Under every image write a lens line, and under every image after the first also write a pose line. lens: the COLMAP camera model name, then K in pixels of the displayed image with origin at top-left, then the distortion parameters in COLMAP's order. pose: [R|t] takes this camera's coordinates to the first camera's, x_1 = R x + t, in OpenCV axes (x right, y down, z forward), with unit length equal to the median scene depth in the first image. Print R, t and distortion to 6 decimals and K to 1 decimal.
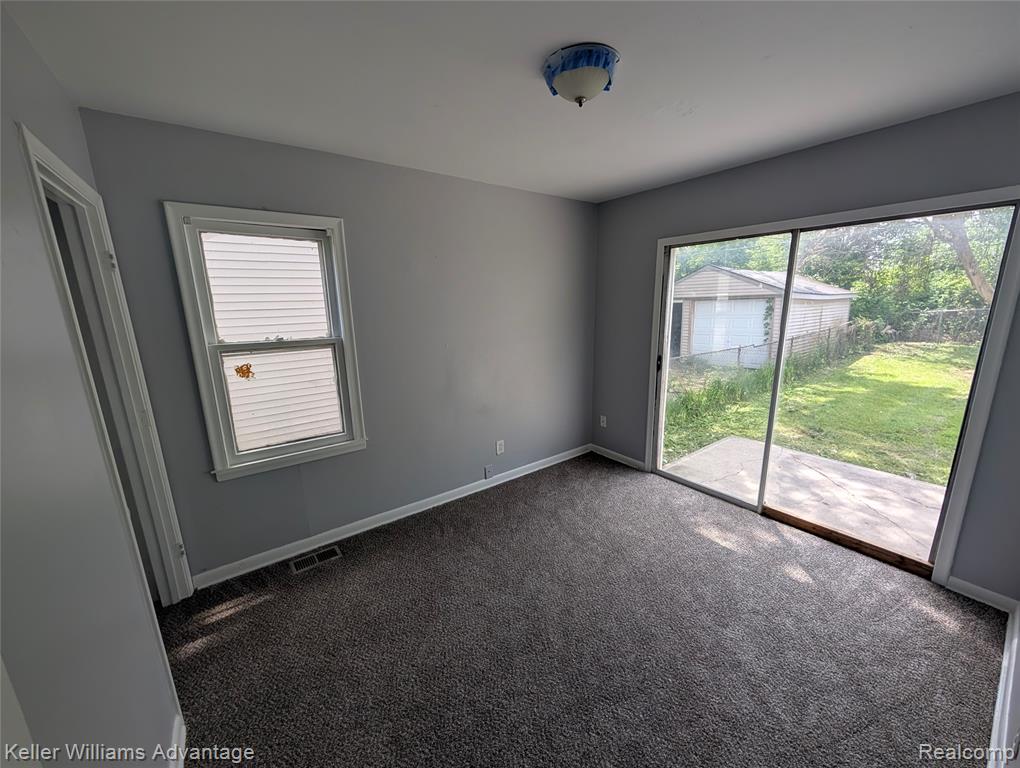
lens RADIAL K [[386.4, 0, 504.8], [0, 386.4, 387.2], [0, 0, 1]] dist [0.000813, 0.000451]
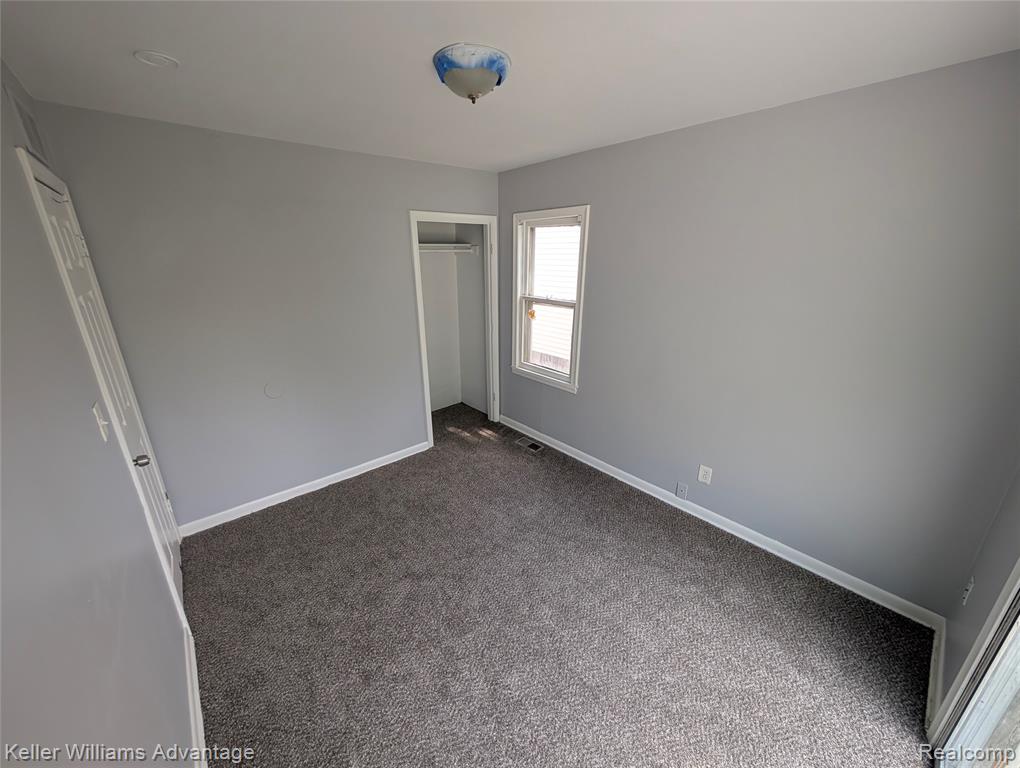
lens RADIAL K [[386.4, 0, 504.8], [0, 386.4, 387.2], [0, 0, 1]] dist [0.000813, 0.000451]
pose [[0.083628, 0.345658, -0.934627, 0.836589], [-0.217381, 0.921652, 0.321409, -0.227684], [0.972498, 0.176291, 0.152215, 0.622823]]
